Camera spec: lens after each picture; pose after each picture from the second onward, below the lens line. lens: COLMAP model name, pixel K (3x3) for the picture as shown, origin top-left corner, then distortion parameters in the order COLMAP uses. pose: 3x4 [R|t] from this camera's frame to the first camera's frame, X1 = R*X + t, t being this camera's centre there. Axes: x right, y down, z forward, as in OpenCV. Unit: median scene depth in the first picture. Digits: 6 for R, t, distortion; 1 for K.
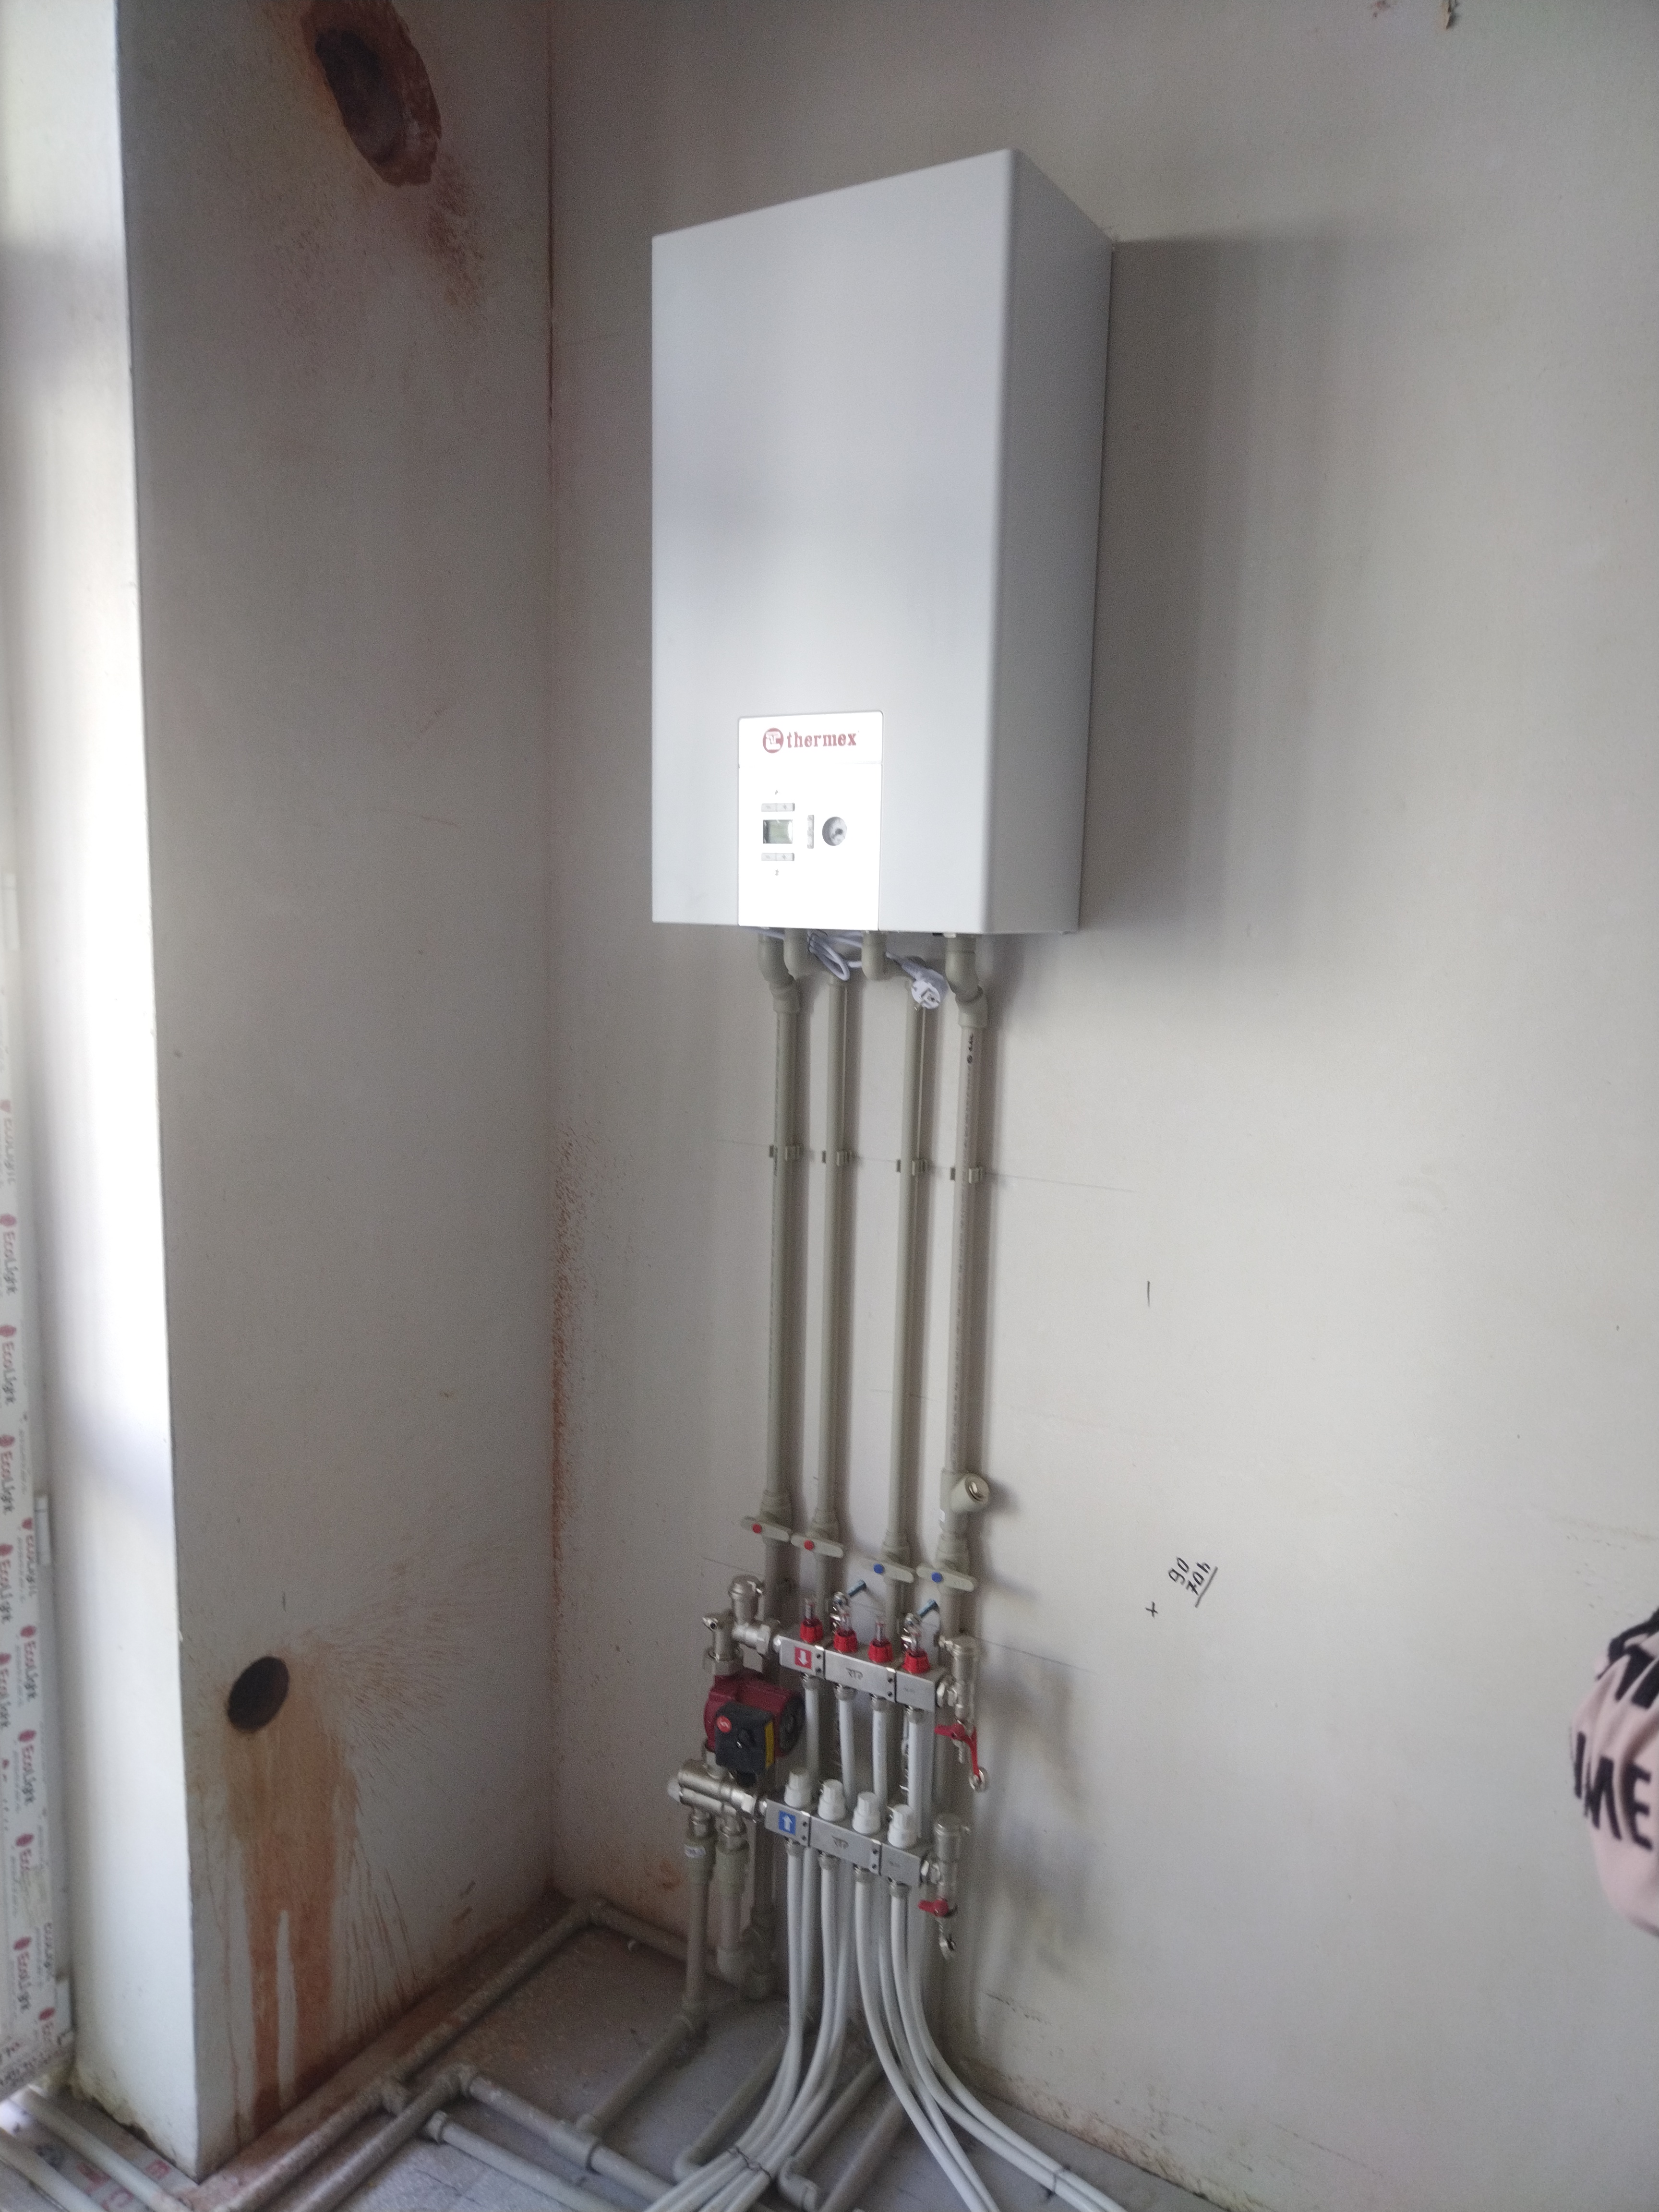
lens RADIAL K [[1493.1, 0, 829.5], [0, 1493.1, 1106.0], [0, 0, 1]] dist [-0.008668, 0.015567]
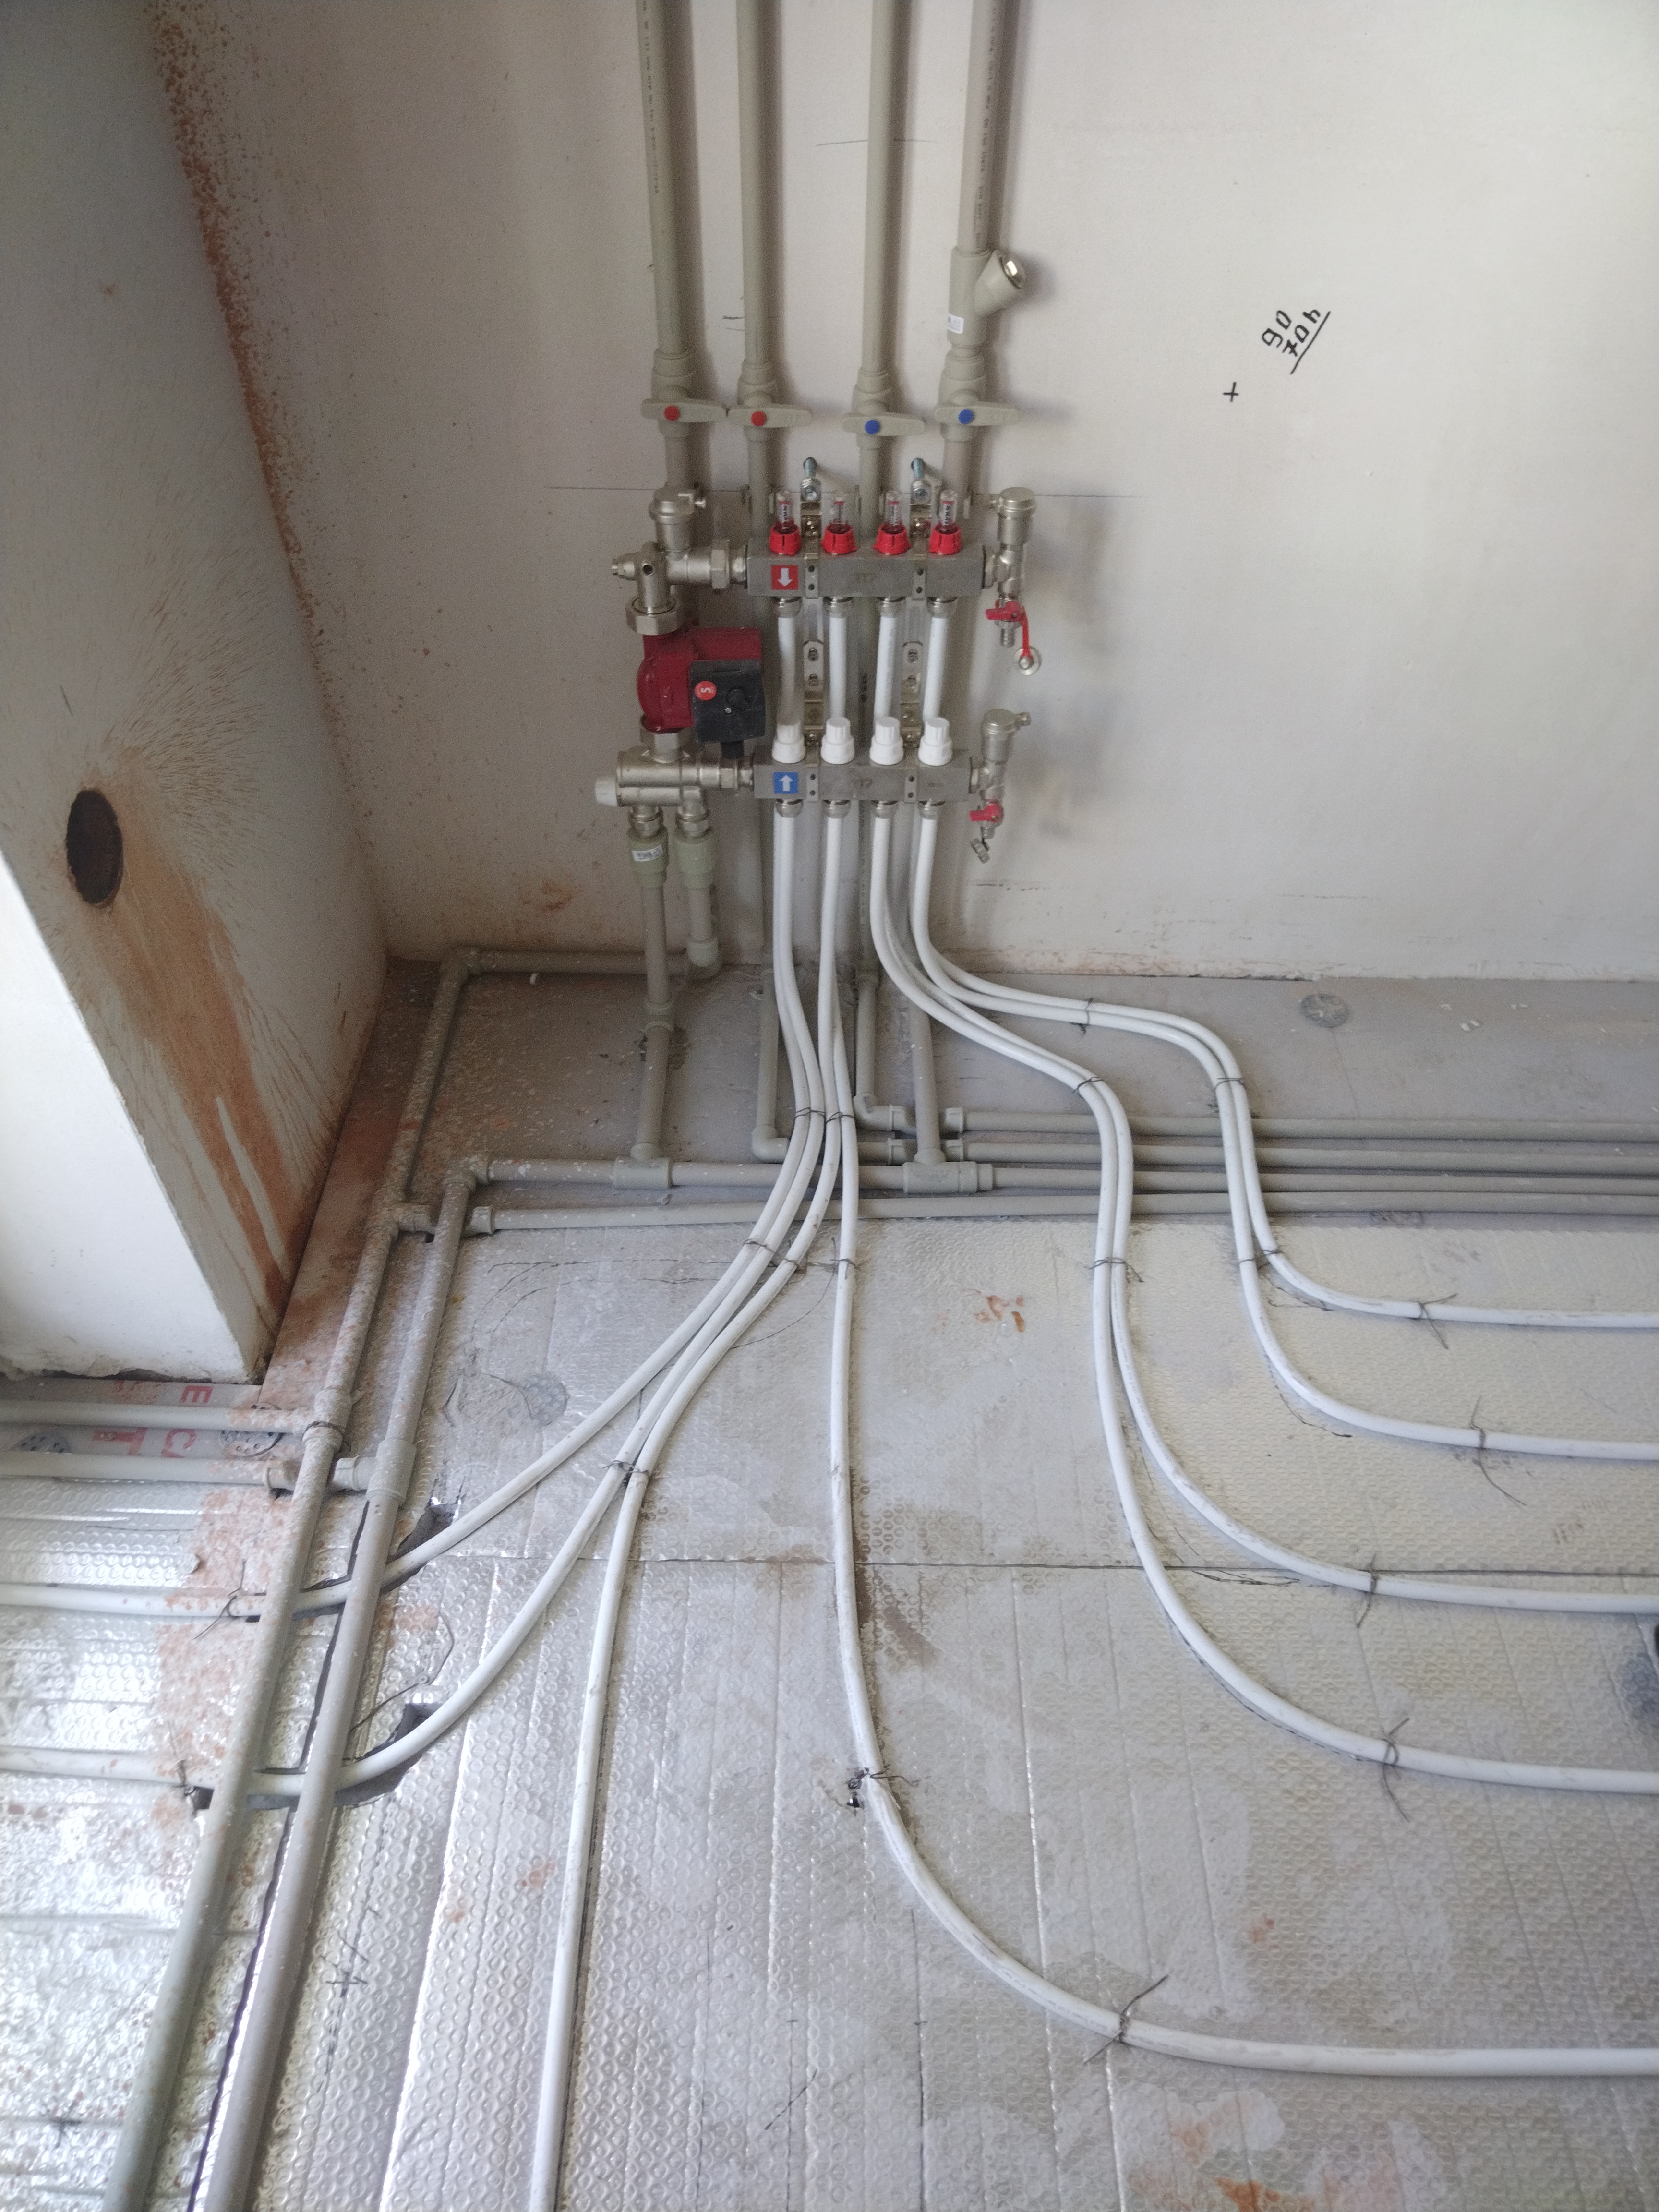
lens RADIAL K [[1503.7, 0, 829.5], [0, 1503.7, 1106.0], [0, 0, 1]] dist [-0.007949, 0.004981]
pose [[0.865501, -0.374759, 0.332360, -0.350600], [0.077150, 0.755333, 0.650784, 0.086491], [-0.494930, -0.537613, 0.682655, 0.345207]]
